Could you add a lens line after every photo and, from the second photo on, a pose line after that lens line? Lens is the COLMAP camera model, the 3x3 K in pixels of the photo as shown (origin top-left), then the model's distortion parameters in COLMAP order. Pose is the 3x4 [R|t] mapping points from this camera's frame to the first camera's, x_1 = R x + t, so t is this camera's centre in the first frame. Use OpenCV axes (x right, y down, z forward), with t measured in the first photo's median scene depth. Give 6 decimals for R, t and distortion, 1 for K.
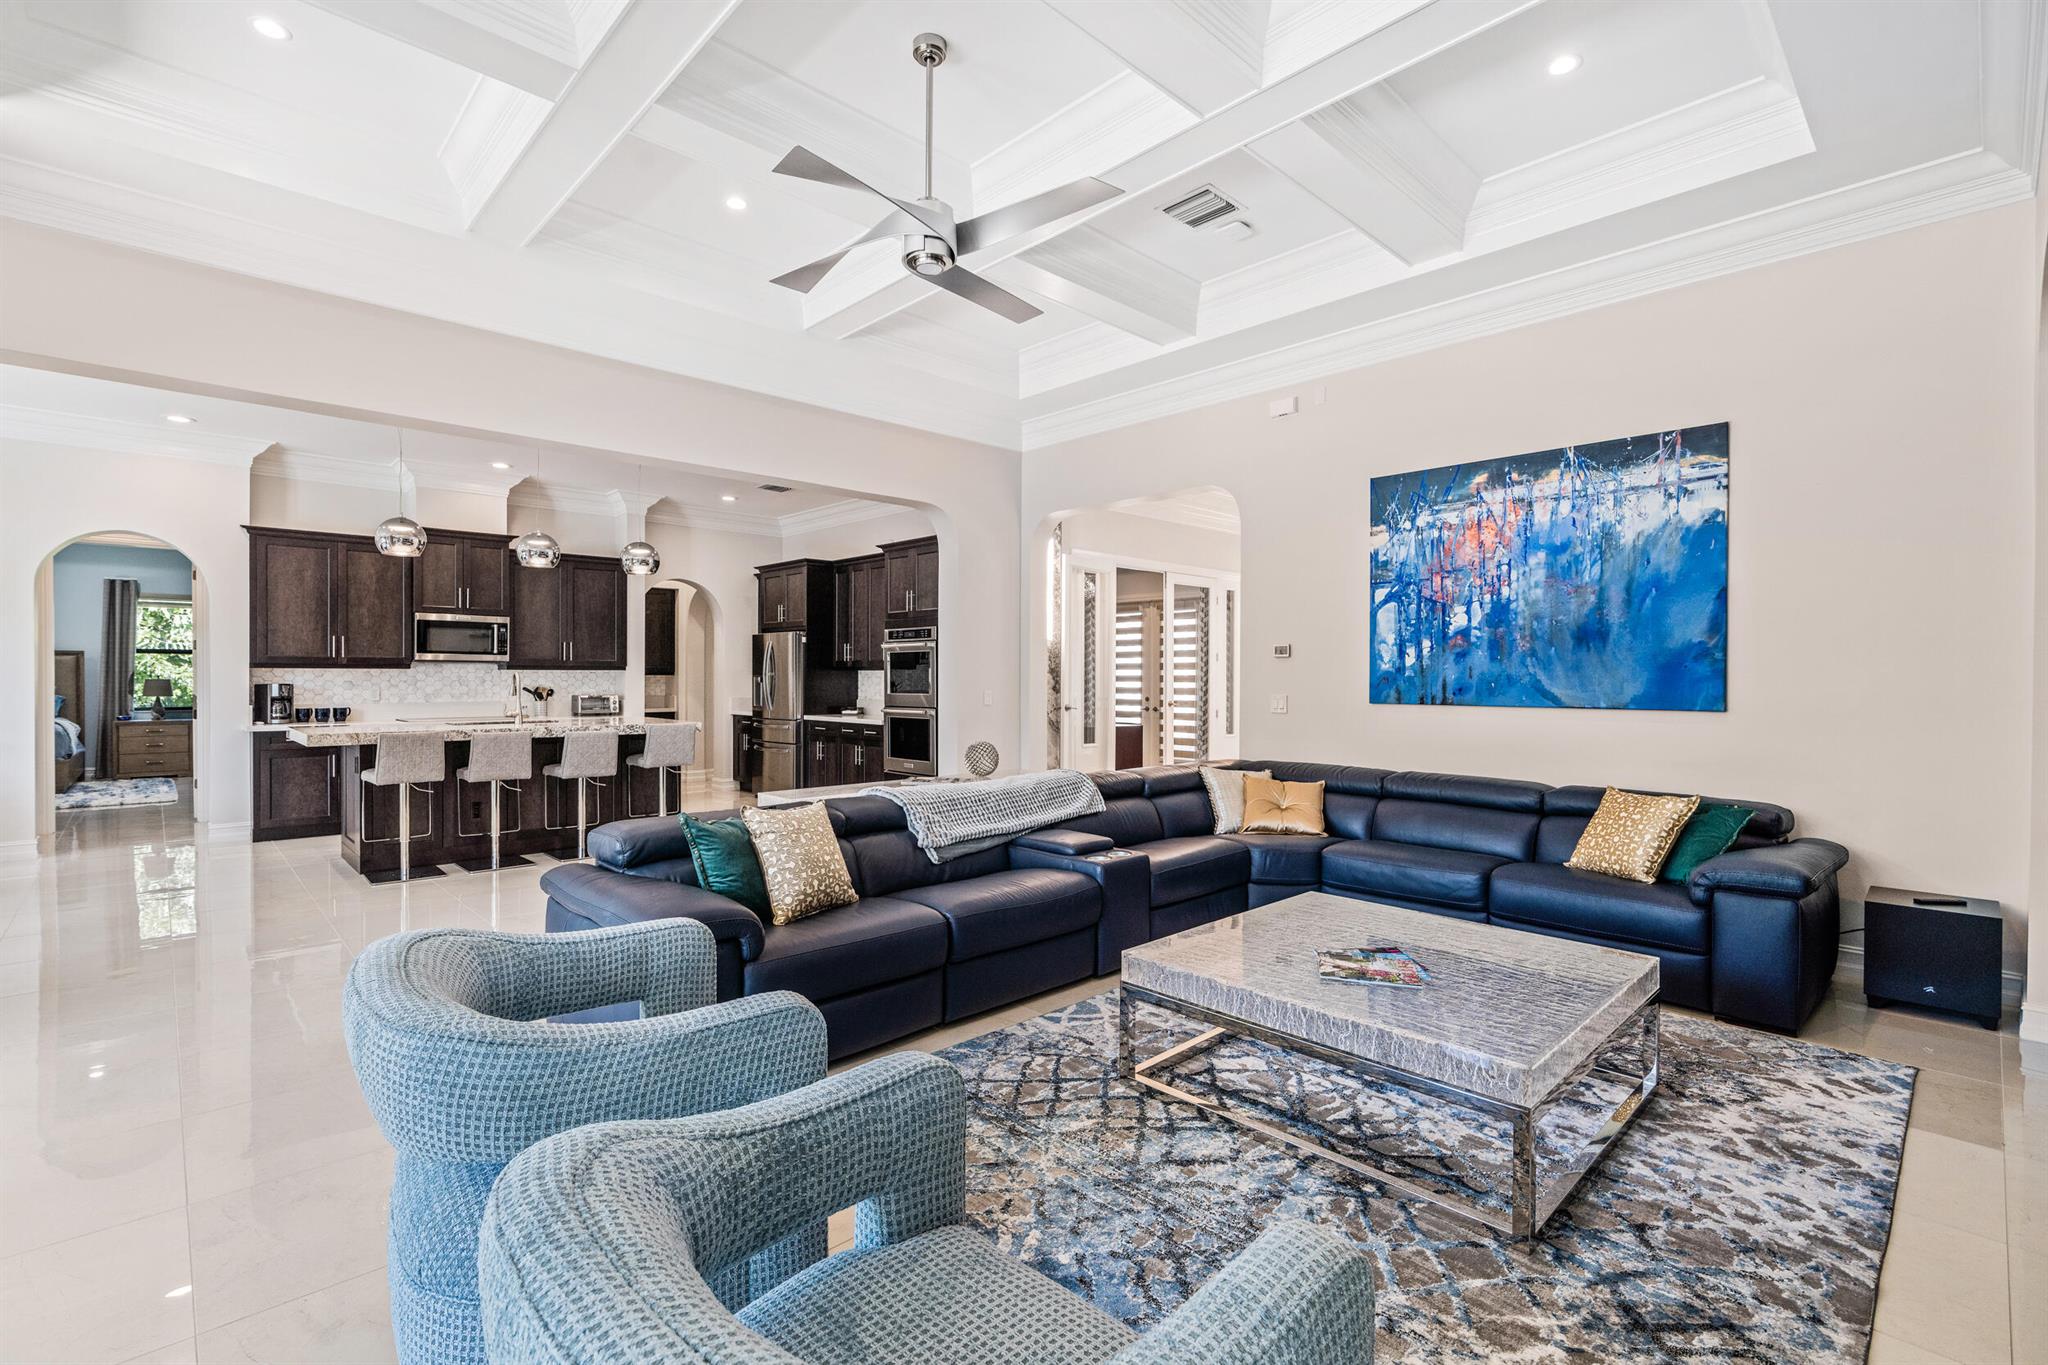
lens RADIAL K [[923.2, 0, 1020.9], [0, 923.2, 680.1], [0, 0, 1]] dist [-0.005849, 0.000532]
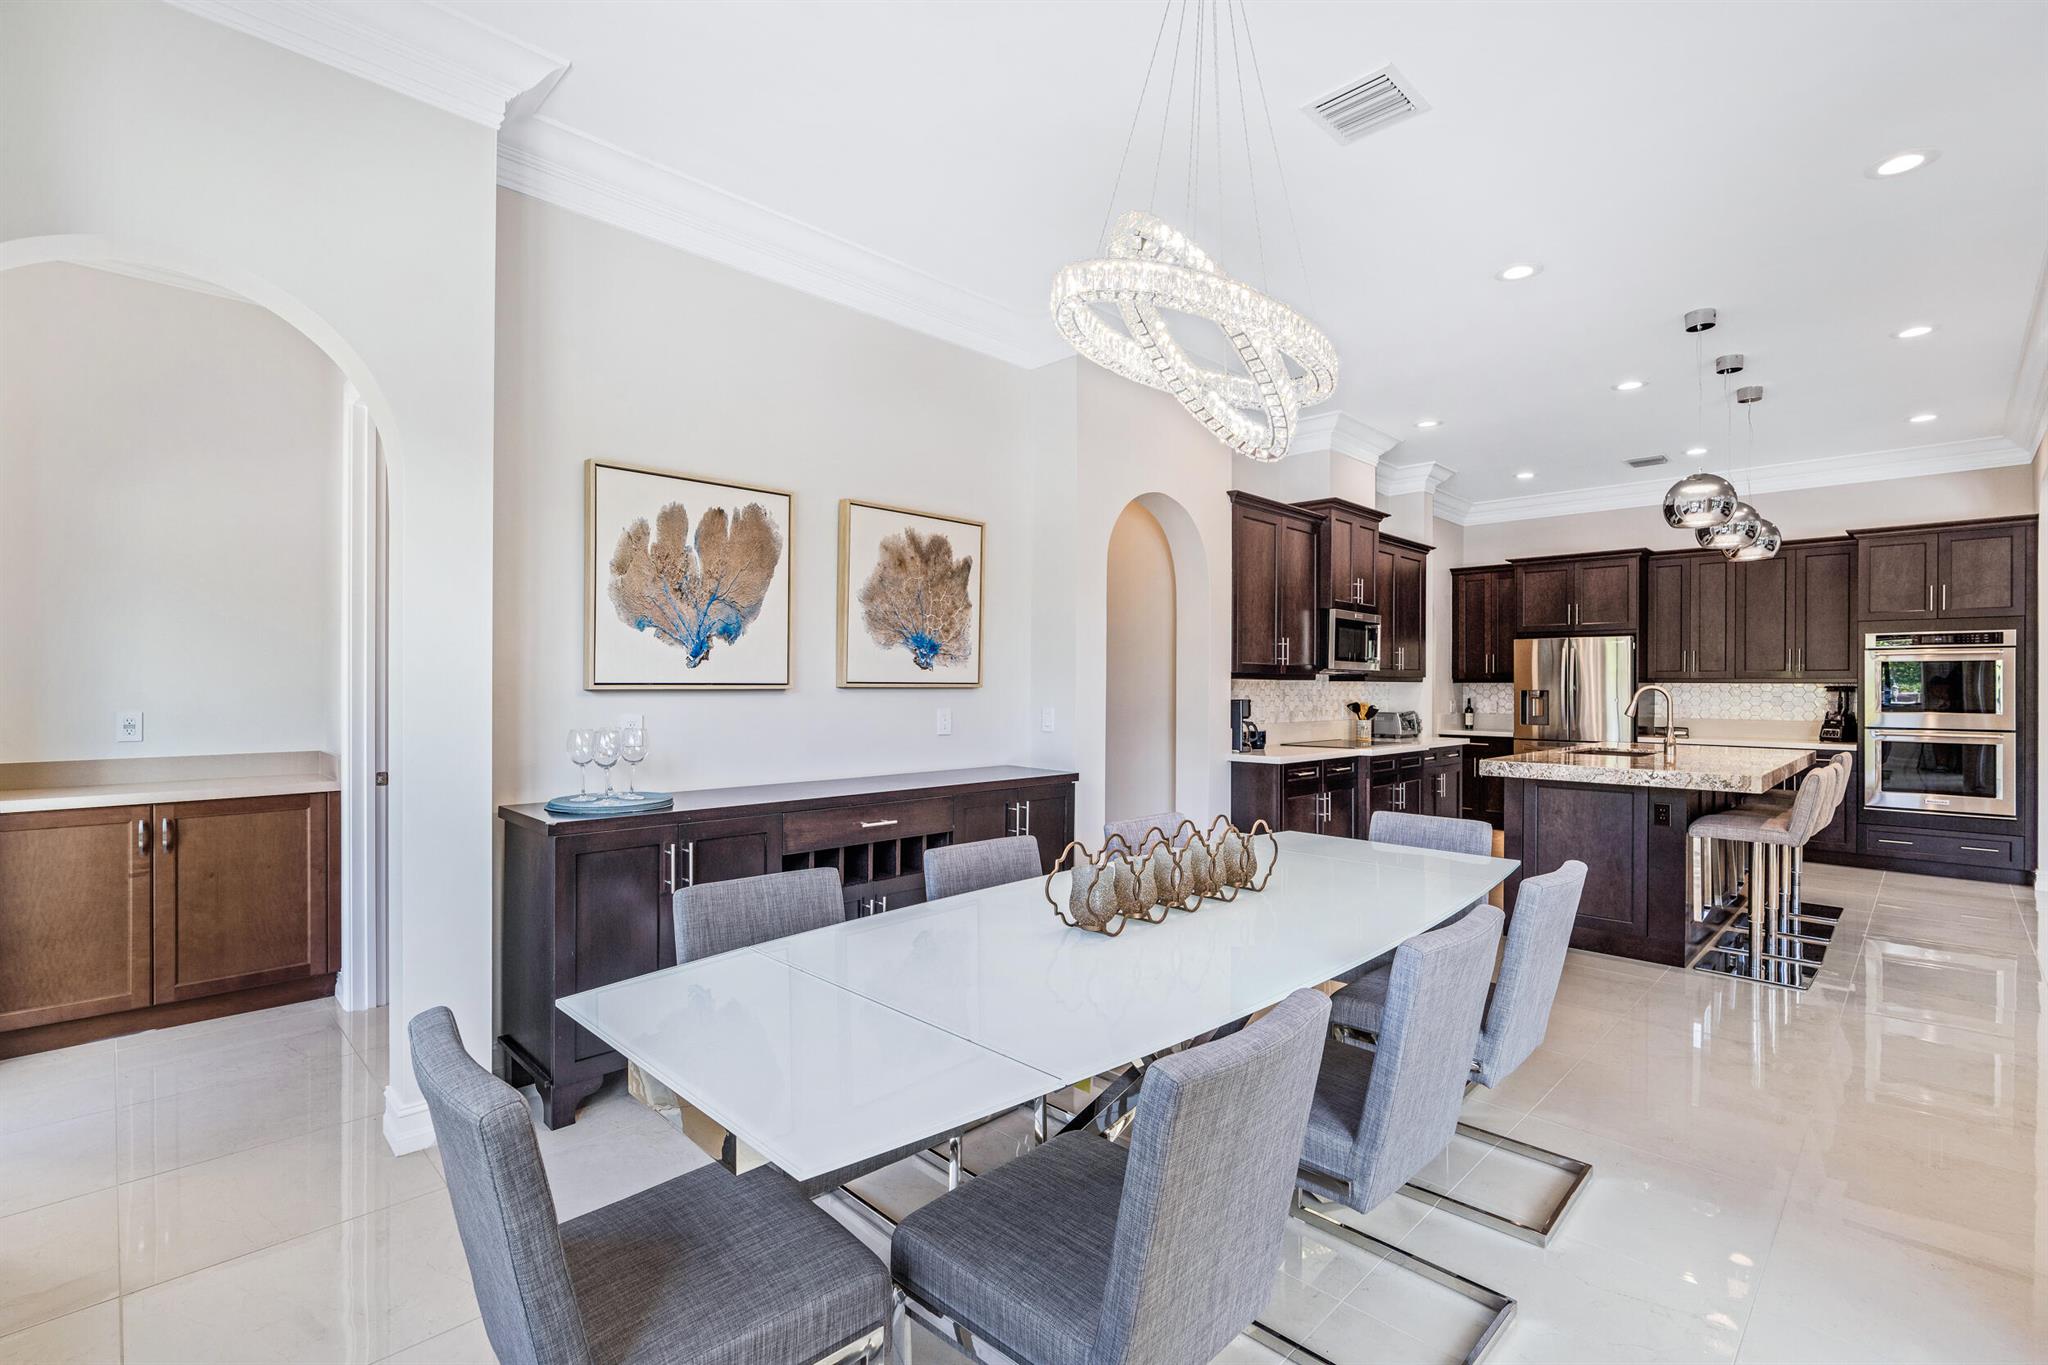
lens RADIAL K [[923.2, 0, 1020.6], [0, 923.2, 685.1], [0, 0, 1]] dist [-0.005849, 0.000532]
pose [[0.999572, 0.001781, 0.029203, -0.841848], [-0.001596, 0.999978, -0.006361, -0.002316], [-0.029214, 0.006312, 0.999553, 0.198593]]
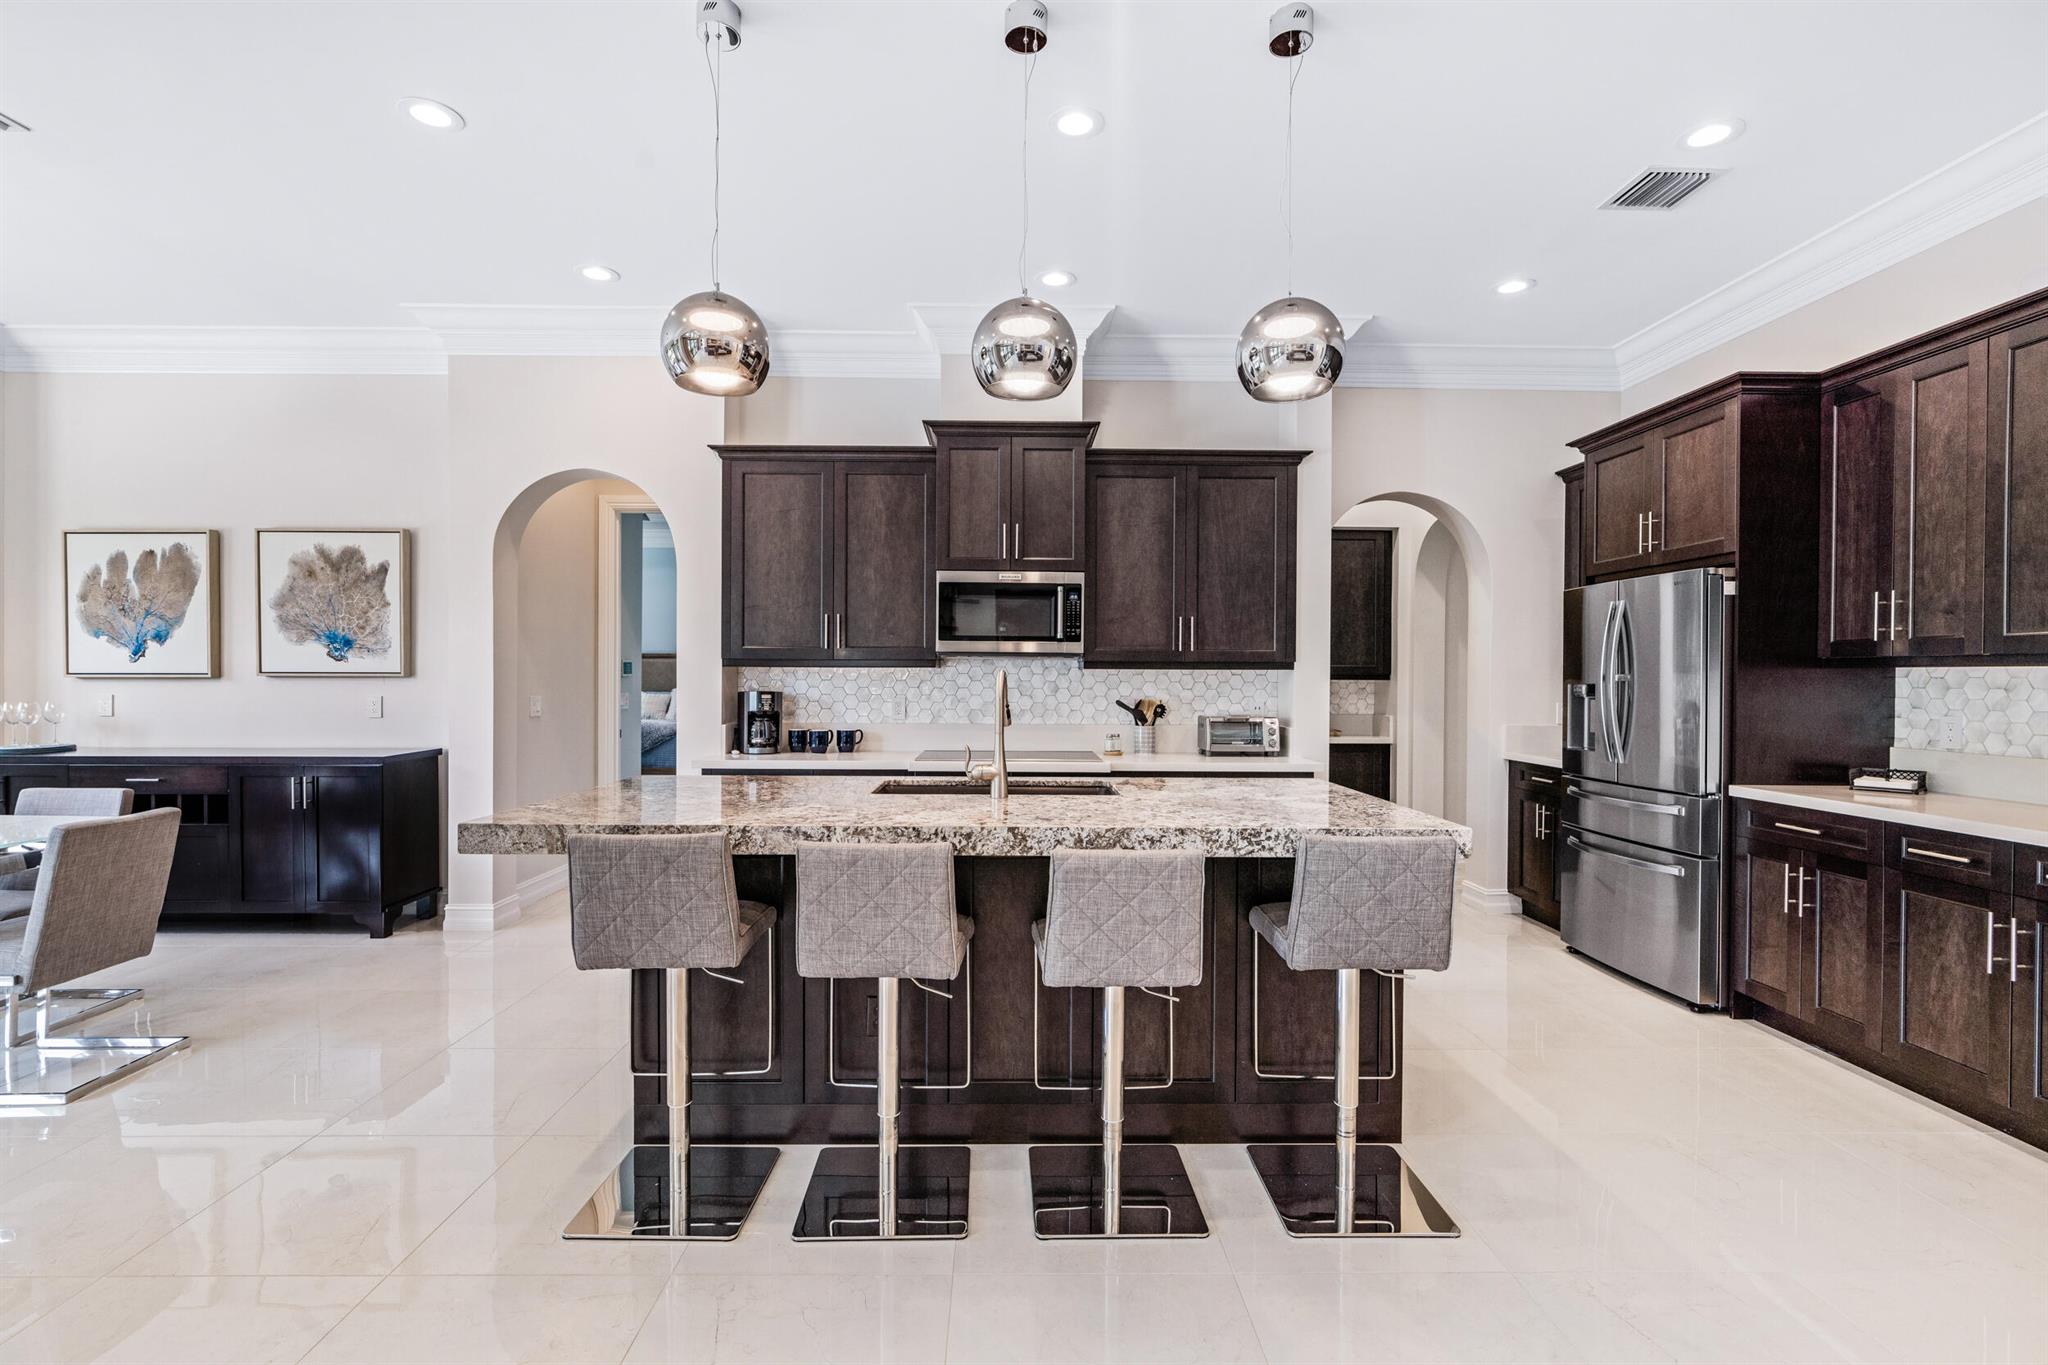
lens RADIAL K [[923.2, 0, 1017.9], [0, 923.2, 683.6], [0, 0, 1]] dist [-0.005849, 0.000532]
pose [[0.735921, 0.004124, -0.677055, -0.200749], [-0.006000, 0.999982, -0.000430, -0.001928], [0.677041, 0.004379, 0.735933, 0.538667]]
